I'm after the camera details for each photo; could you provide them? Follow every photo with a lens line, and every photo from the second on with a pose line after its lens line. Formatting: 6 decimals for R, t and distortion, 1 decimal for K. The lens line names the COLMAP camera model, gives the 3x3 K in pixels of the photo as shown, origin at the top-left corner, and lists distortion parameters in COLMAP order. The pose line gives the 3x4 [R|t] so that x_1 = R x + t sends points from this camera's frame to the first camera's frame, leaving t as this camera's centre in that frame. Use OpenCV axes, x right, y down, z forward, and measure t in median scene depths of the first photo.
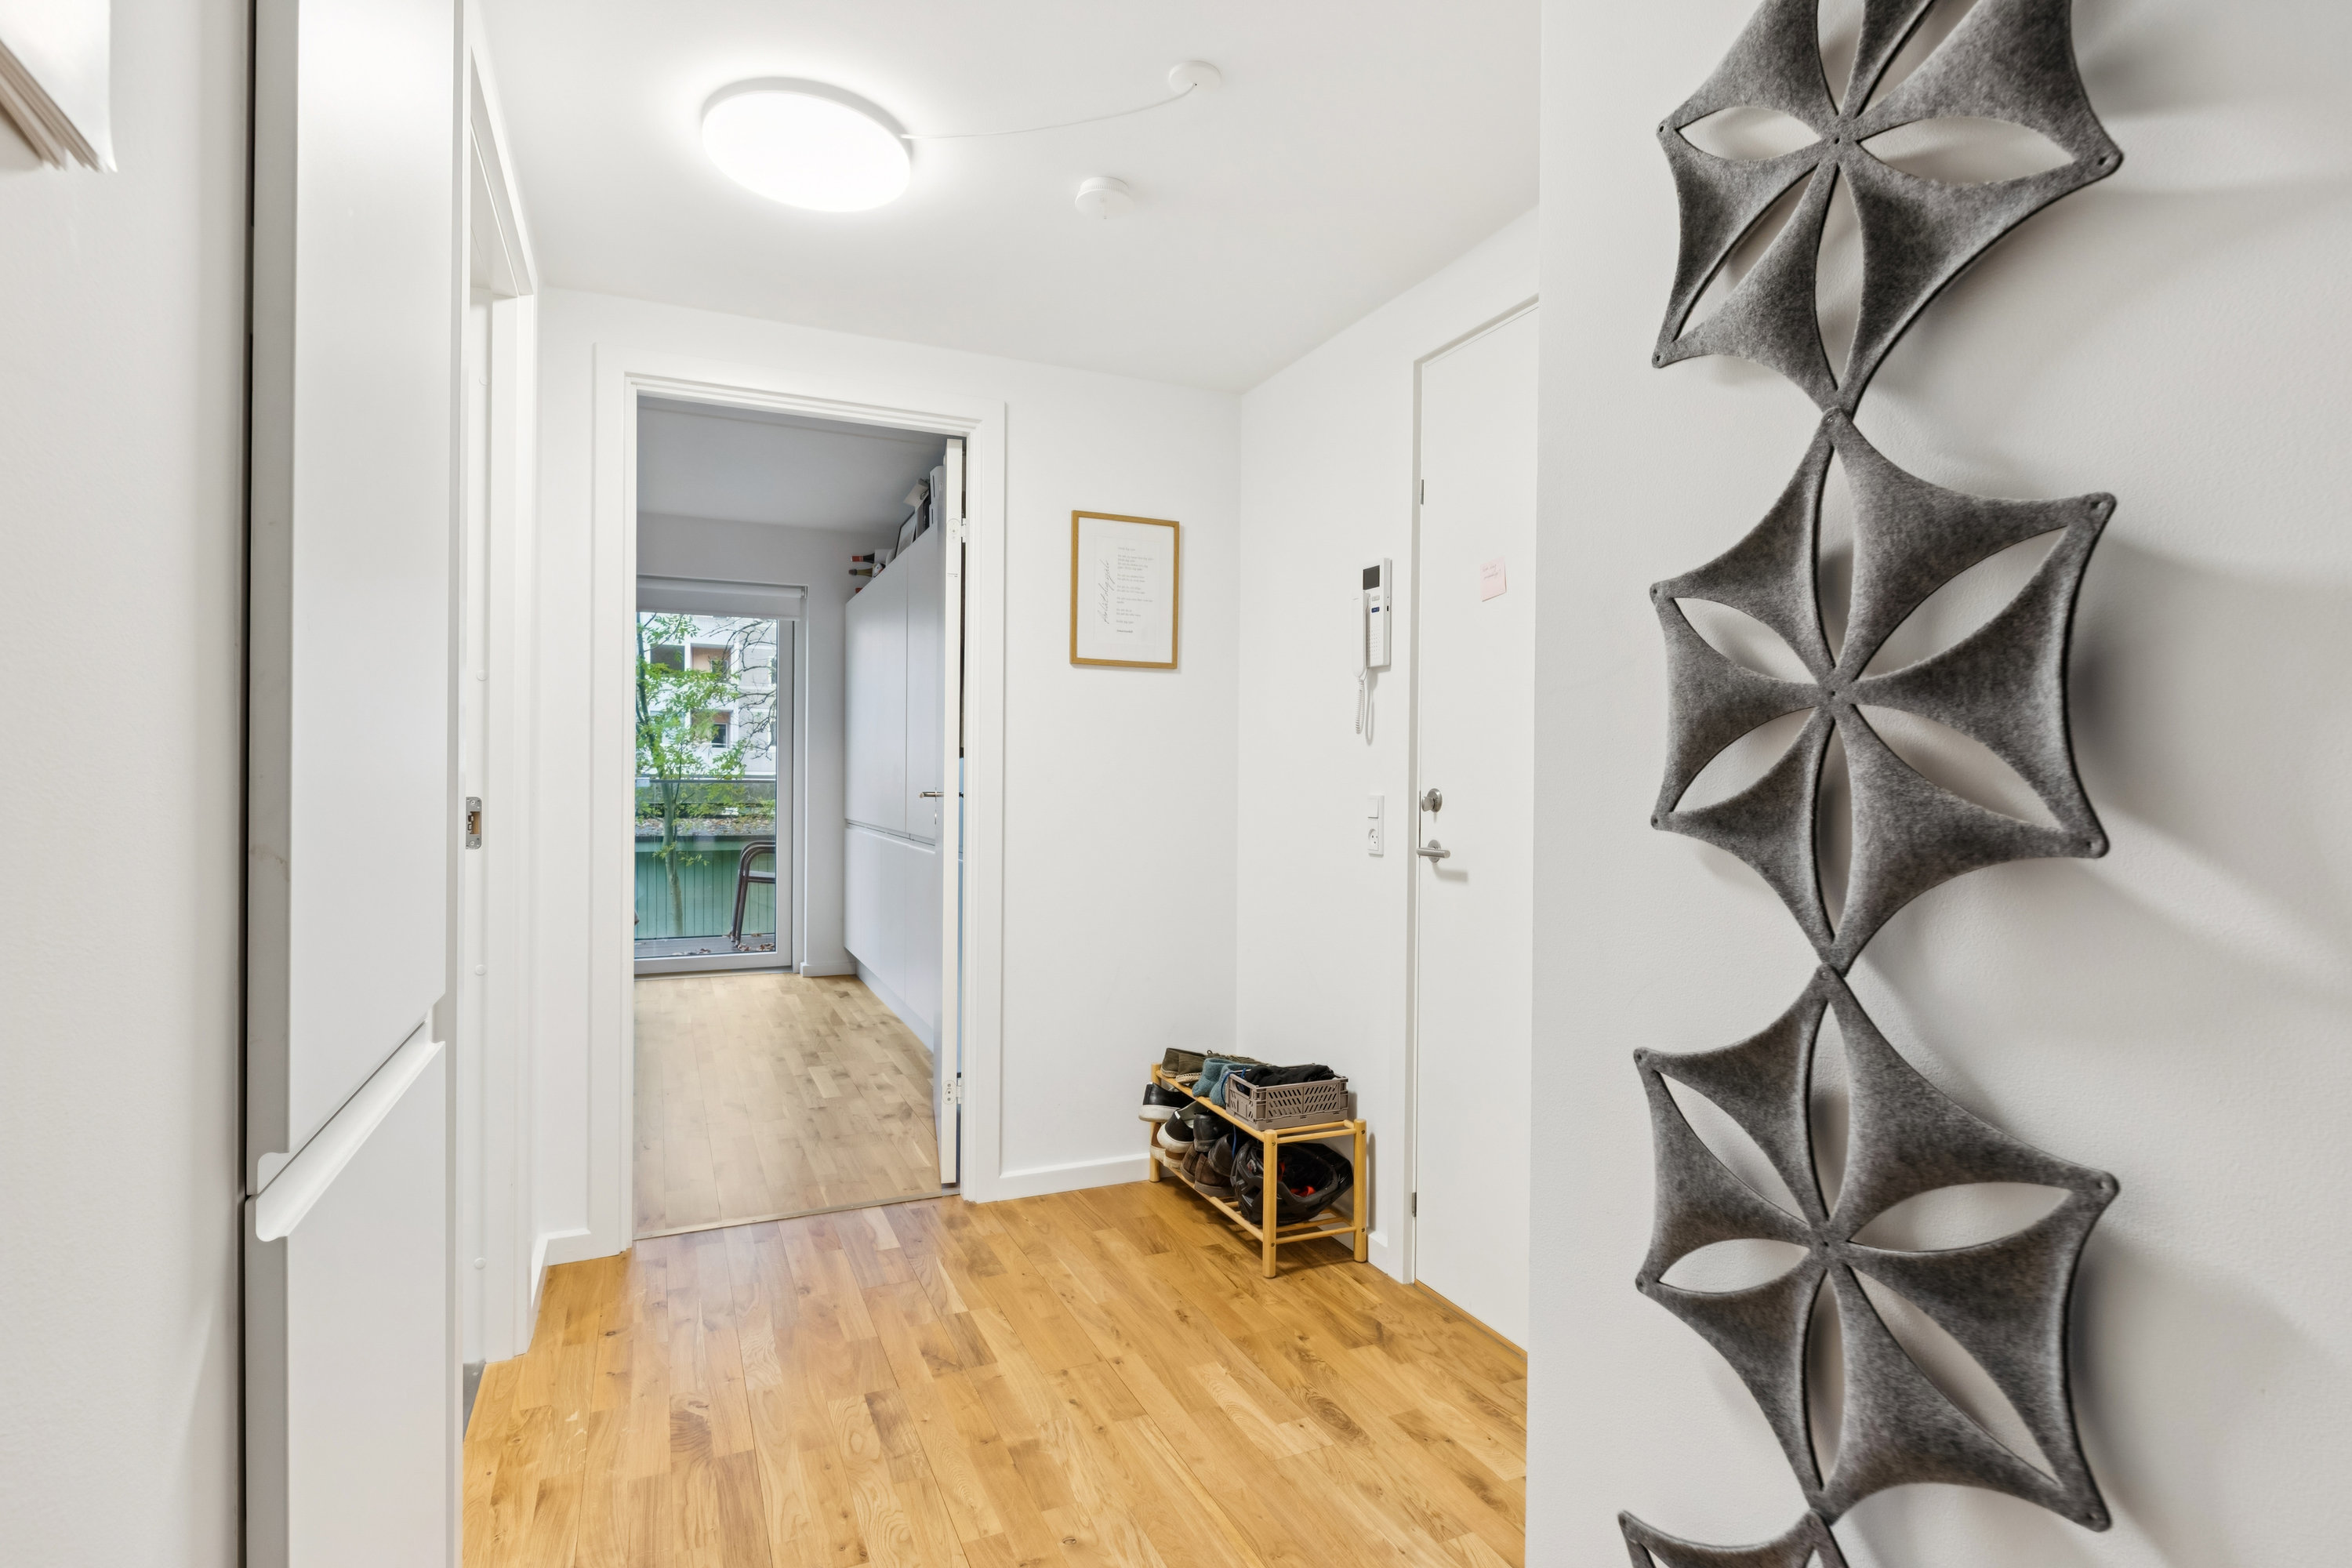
lens RADIAL K [[1123.2, 0, 1176.0], [0, 1123.2, 784.0], [0, 0, 1]] dist [-0.000785, -0.000403]
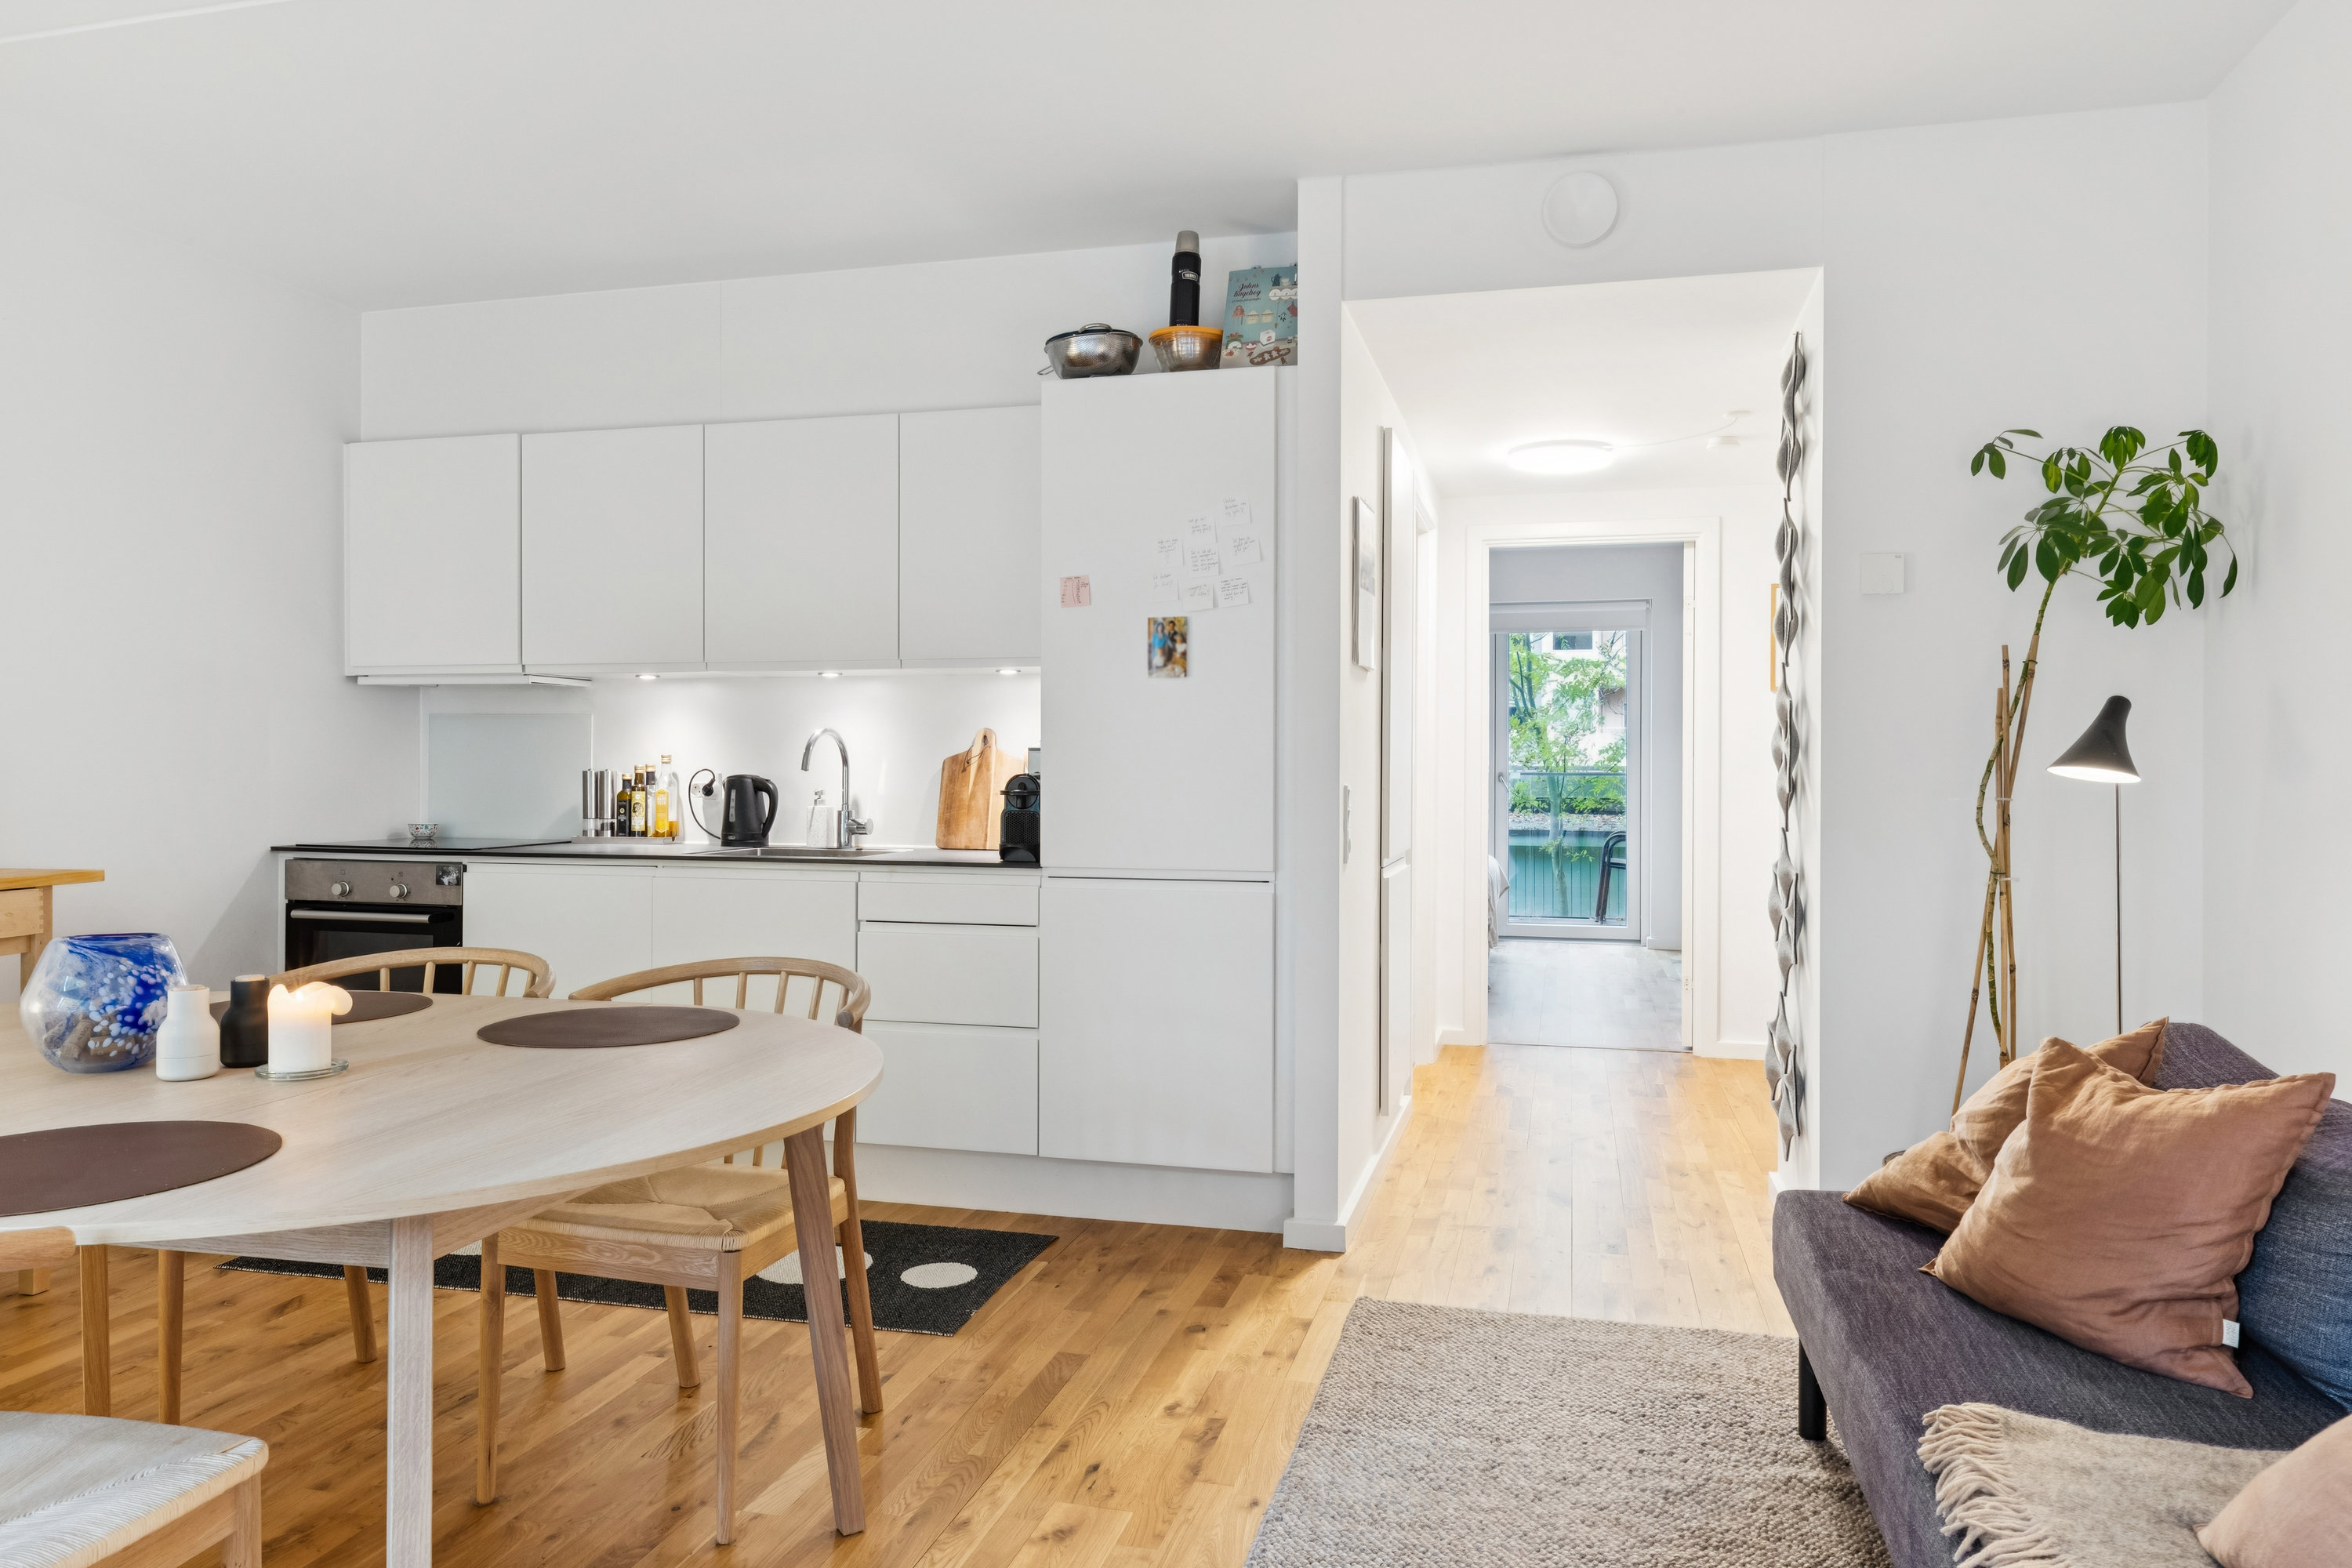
lens RADIAL K [[1530.0, 0, 1176.0], [0, 1530.0, 784.0], [0, 0, 1]] dist [0.020862, -0.002507]
pose [[0.774646, 0.004681, -0.632378, 0.264295], [-0.002807, 0.999988, 0.003964, 0.003044], [0.632389, -0.001296, 0.774650, -0.470596]]
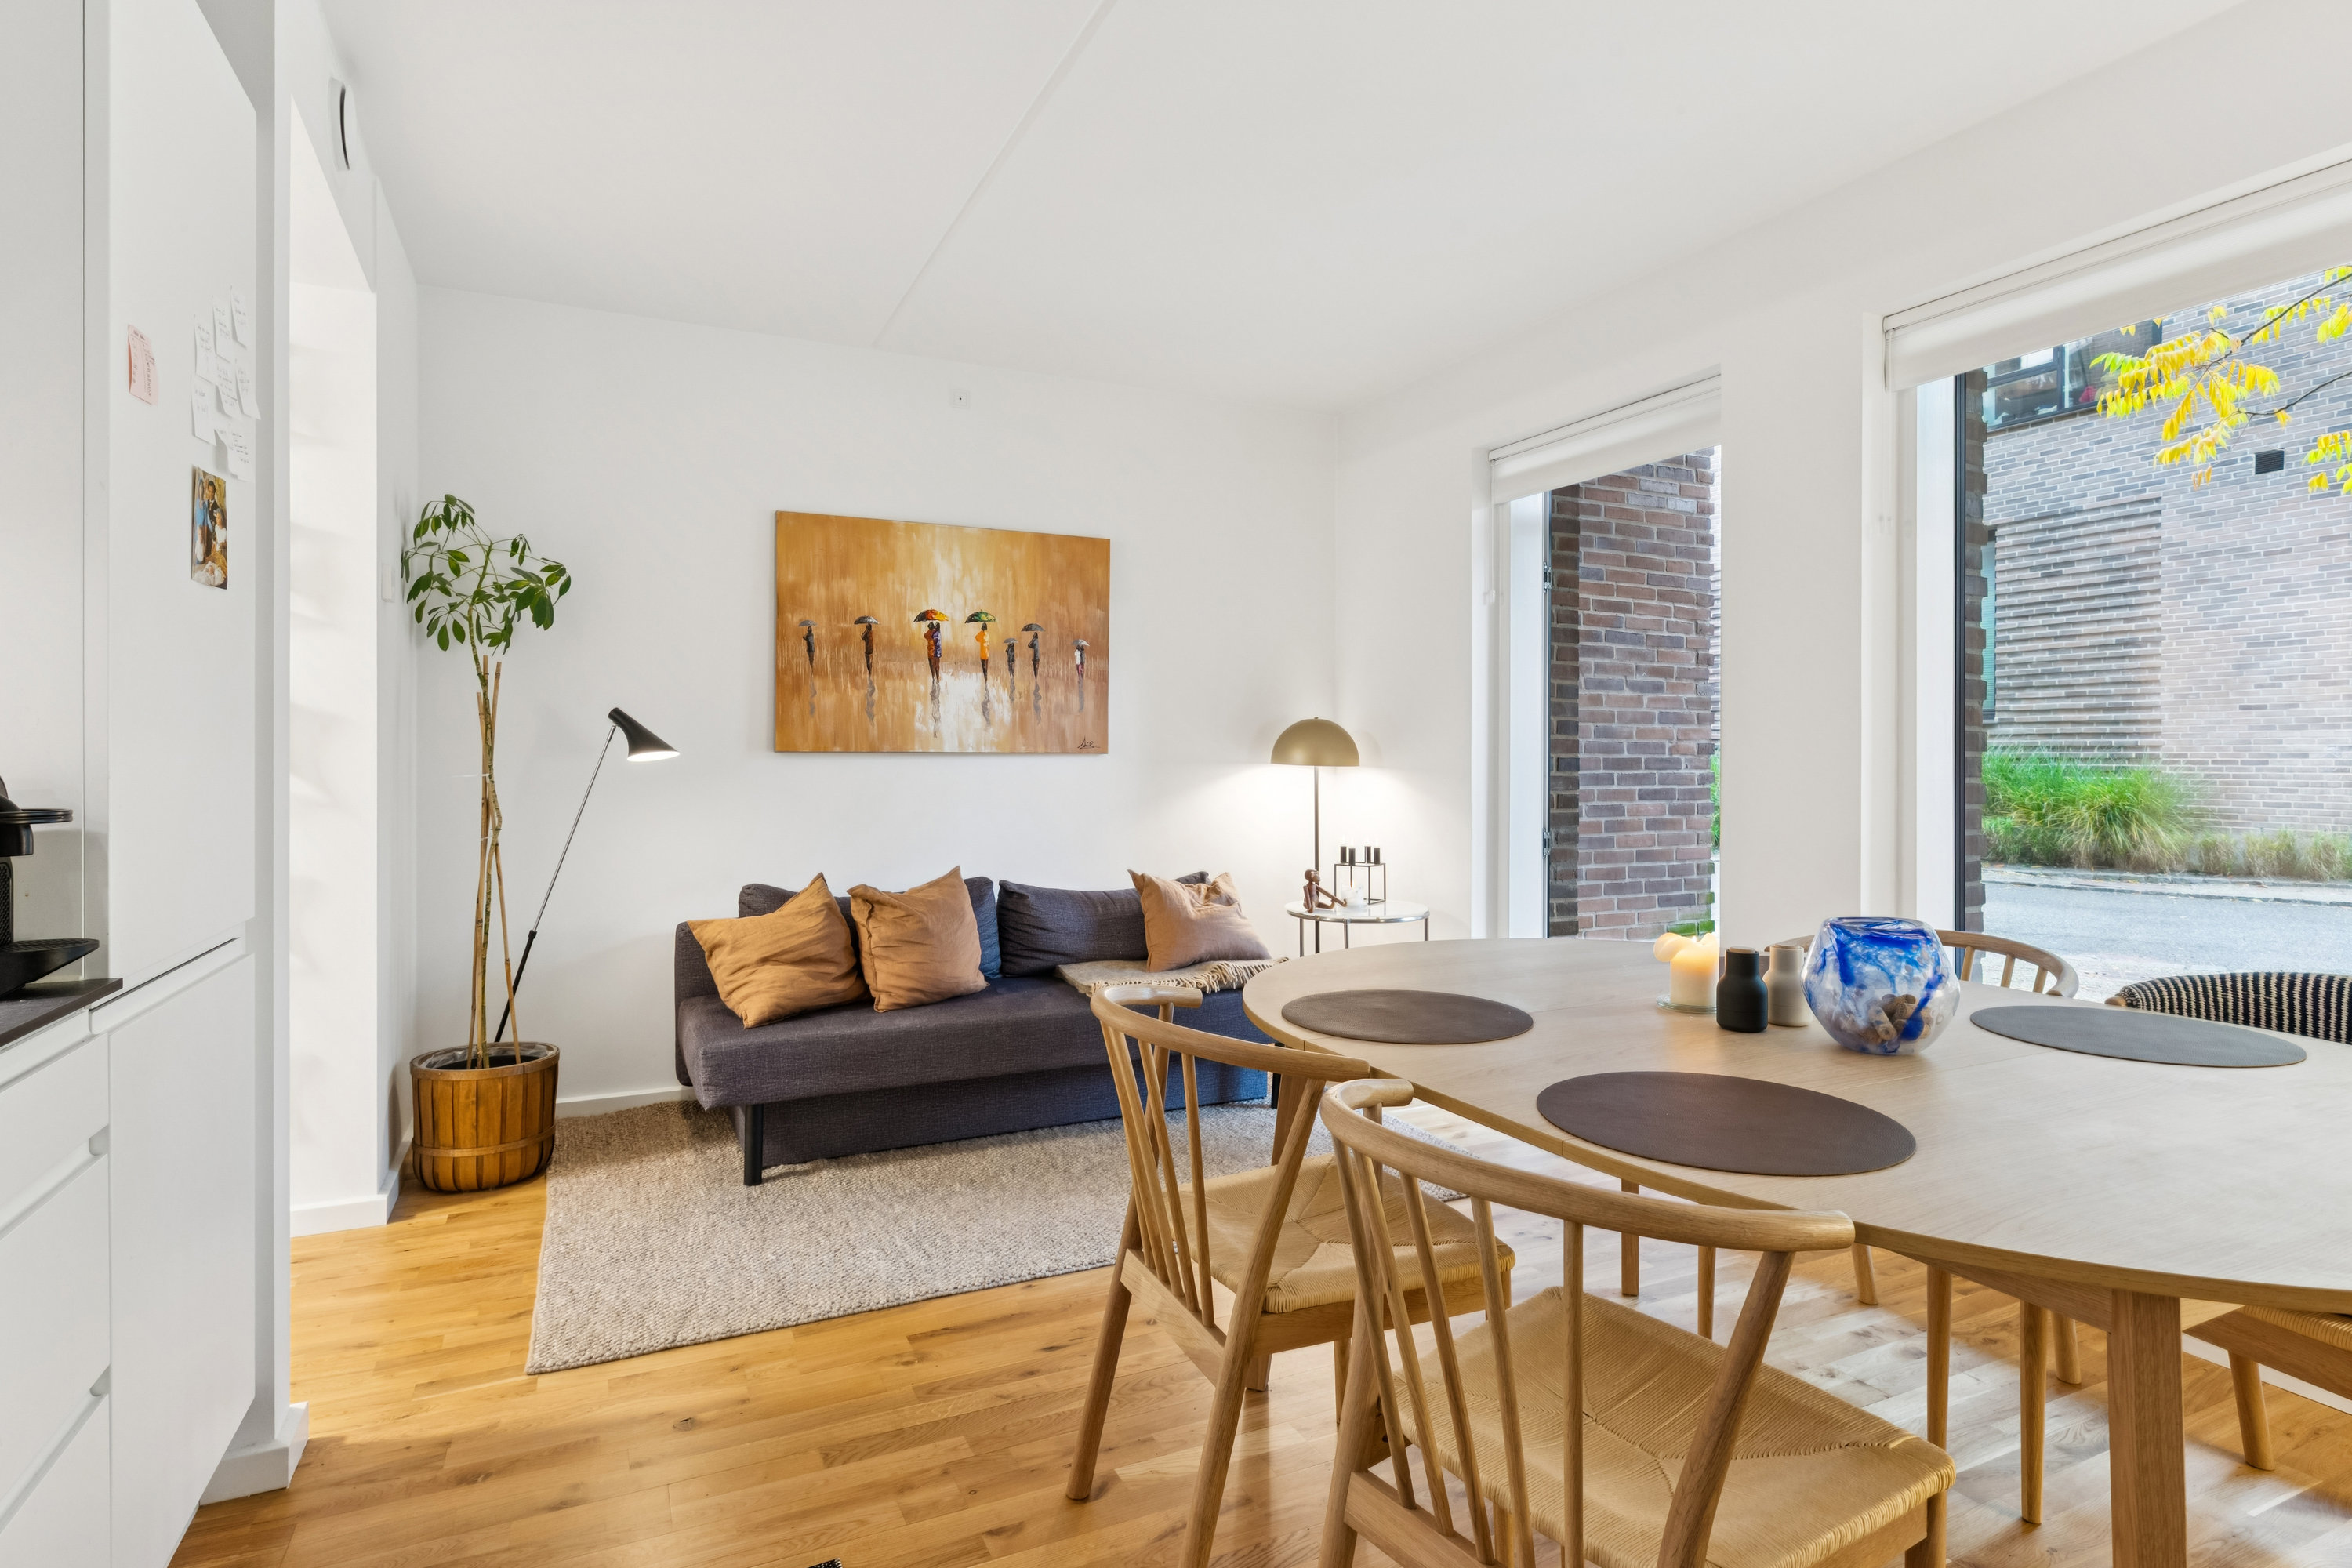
lens RADIAL K [[1236.7, 0, 1176.0], [0, 1236.7, 784.0], [0, 0, 1]] dist [-0.000166, -0.000044]
pose [[-0.016381, -0.026817, 0.999506, -0.396309], [0.004534, 0.999628, 0.026895, -0.000461], [-0.999856, 0.004973, -0.016253, -0.202161]]
